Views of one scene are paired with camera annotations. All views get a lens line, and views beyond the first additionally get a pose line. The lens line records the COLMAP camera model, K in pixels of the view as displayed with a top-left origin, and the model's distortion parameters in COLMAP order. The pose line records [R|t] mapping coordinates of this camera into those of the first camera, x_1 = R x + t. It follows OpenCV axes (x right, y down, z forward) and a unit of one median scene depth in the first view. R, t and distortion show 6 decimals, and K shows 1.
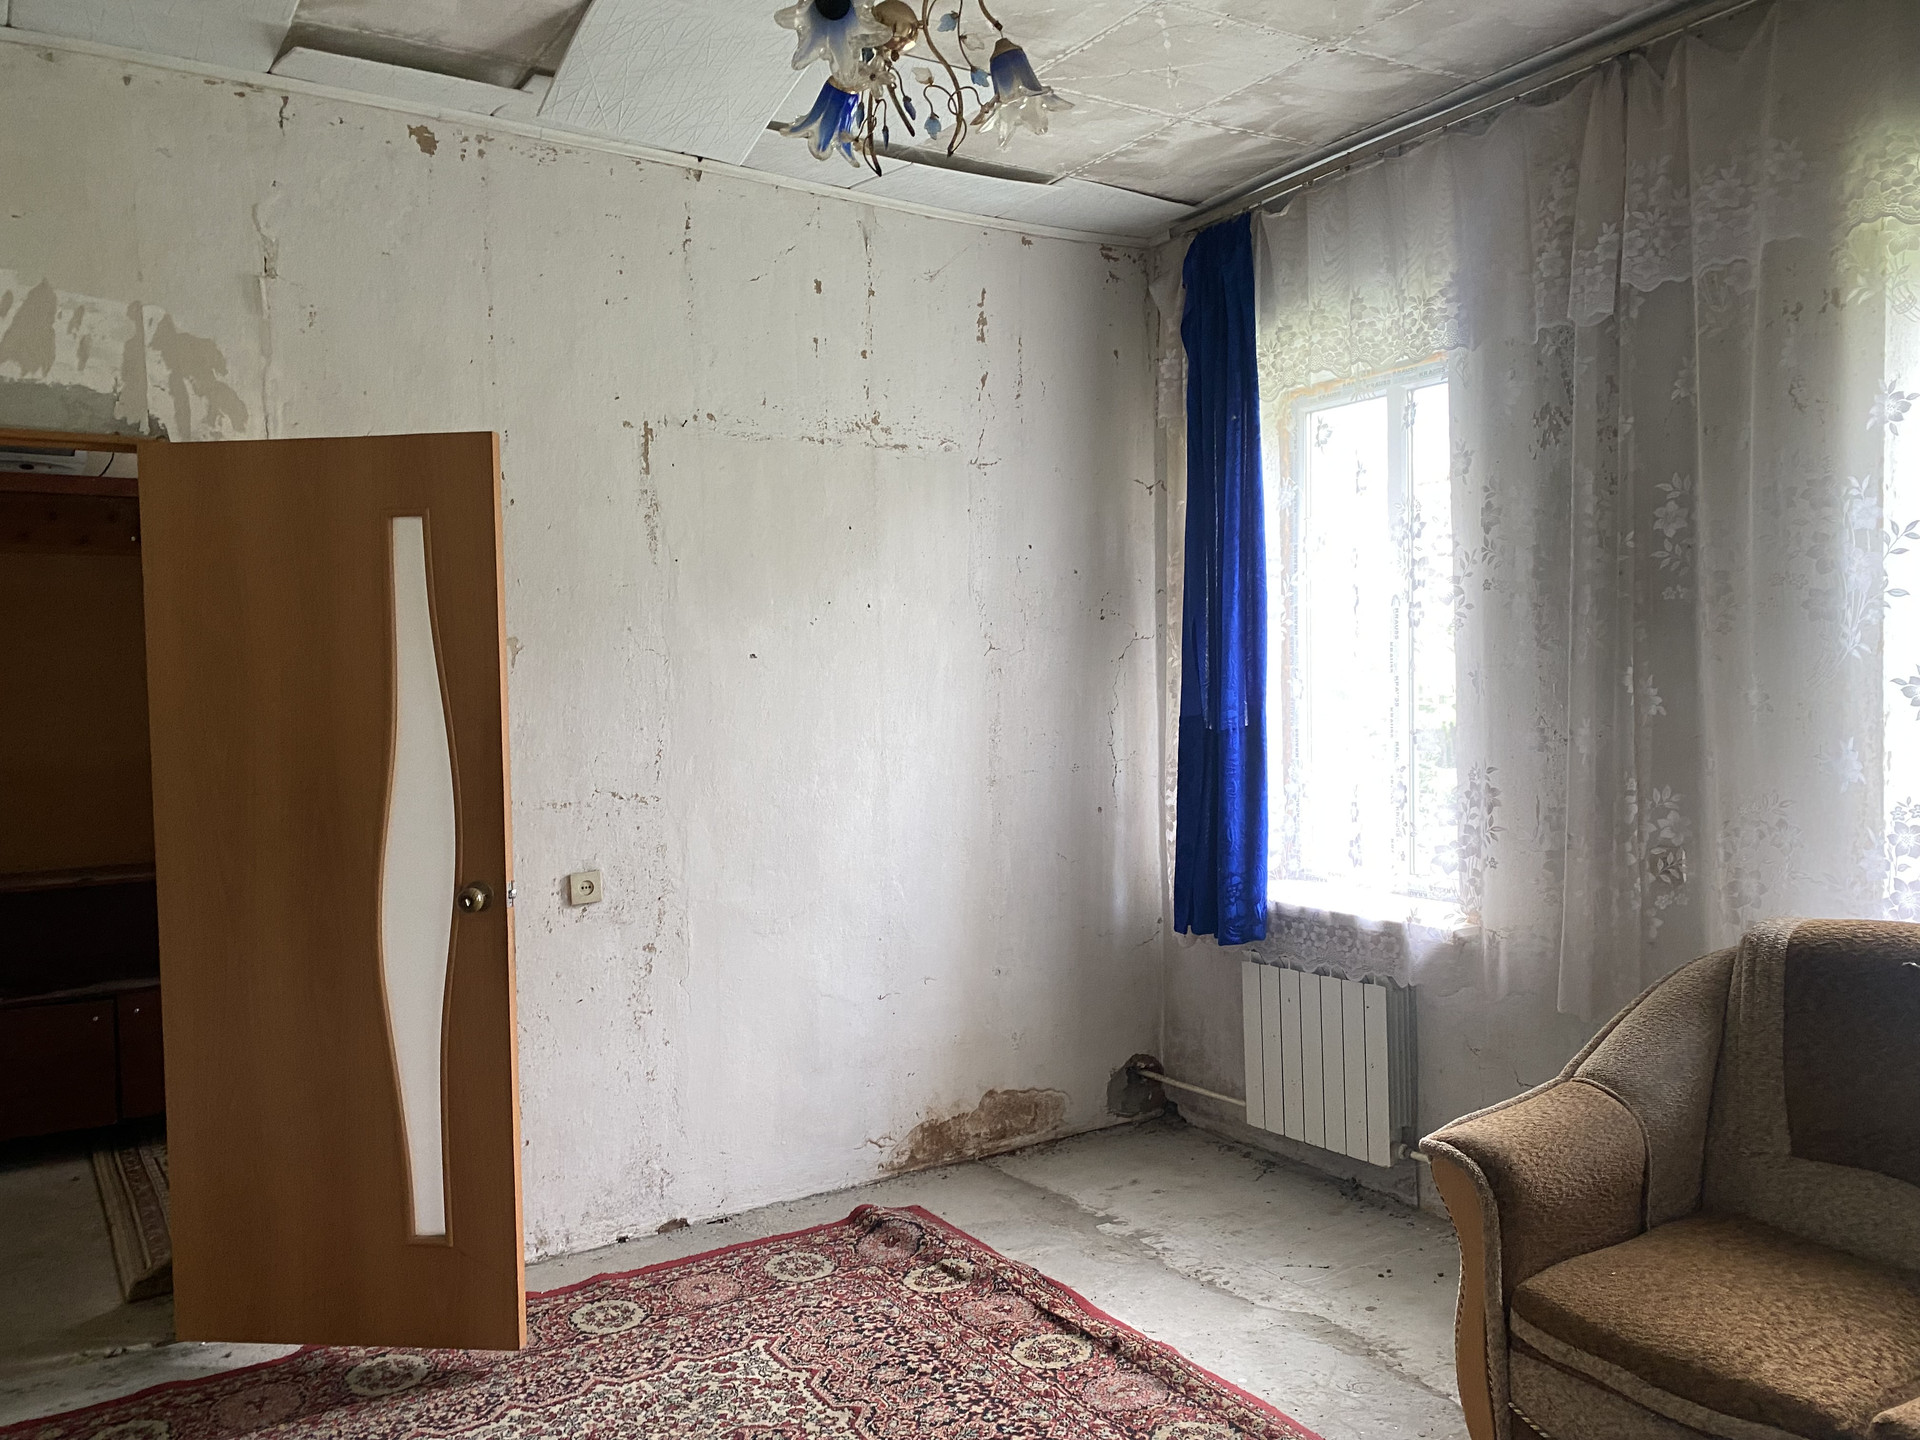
lens RADIAL K [[1493.0, 0, 961.0], [0, 1493.0, 748.5], [0, 0, 1]] dist [0.058447, -0.073251]
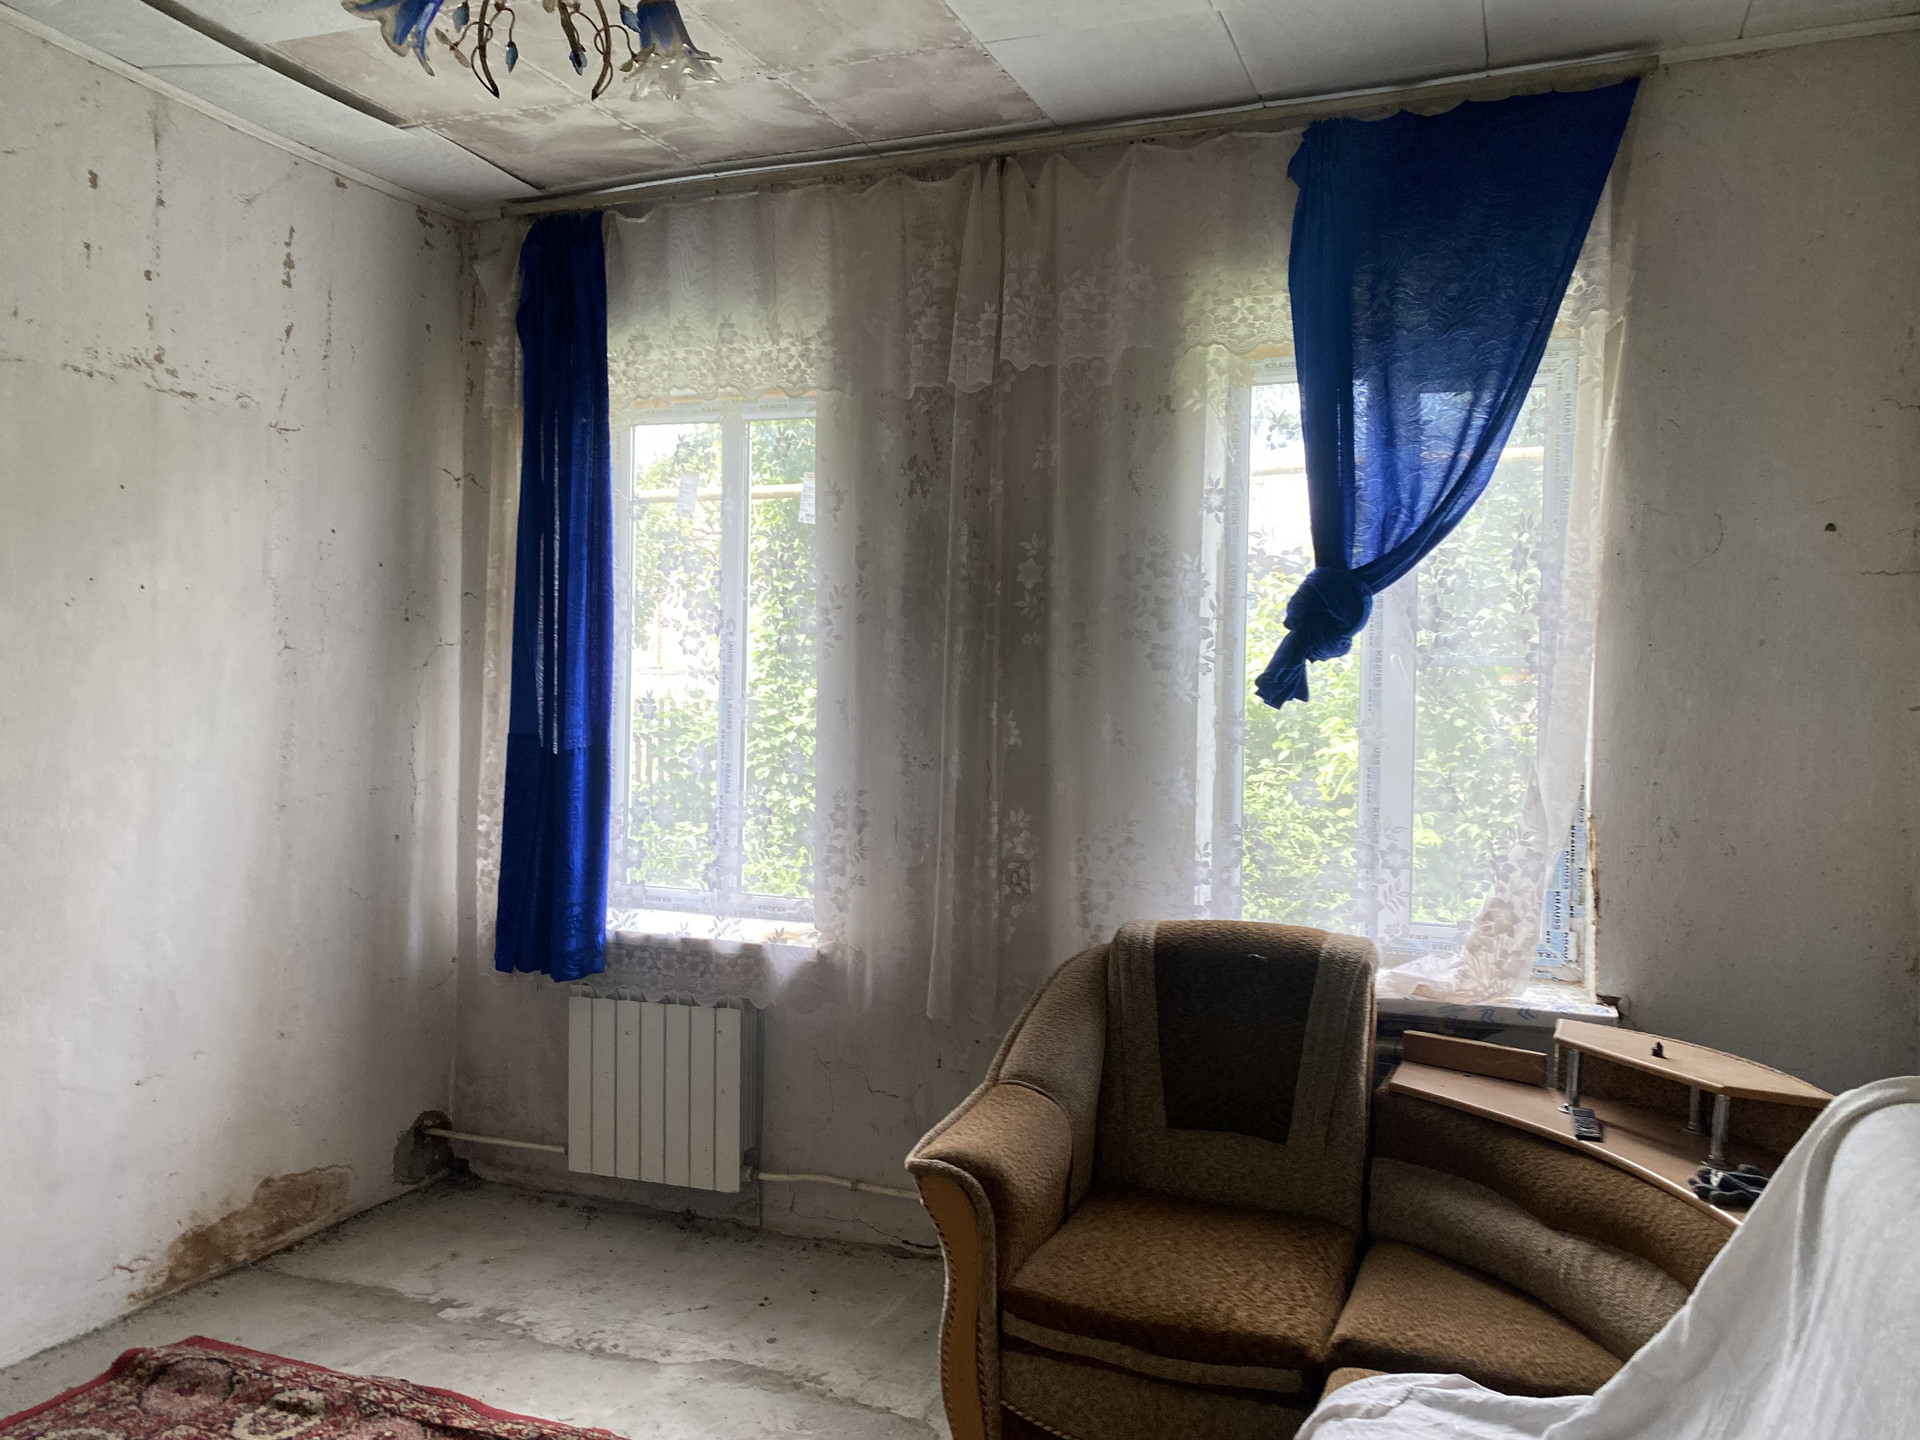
lens RADIAL K [[1493.0, 0, 962.0], [0, 1493.0, 715.6], [0, 0, 1]] dist [0.058447, -0.073251]
pose [[0.810382, 0.027252, 0.585268, -0.204189], [-0.010996, 0.999449, -0.031313, -0.008290], [-0.585799, 0.018940, 0.810235, 0.109731]]
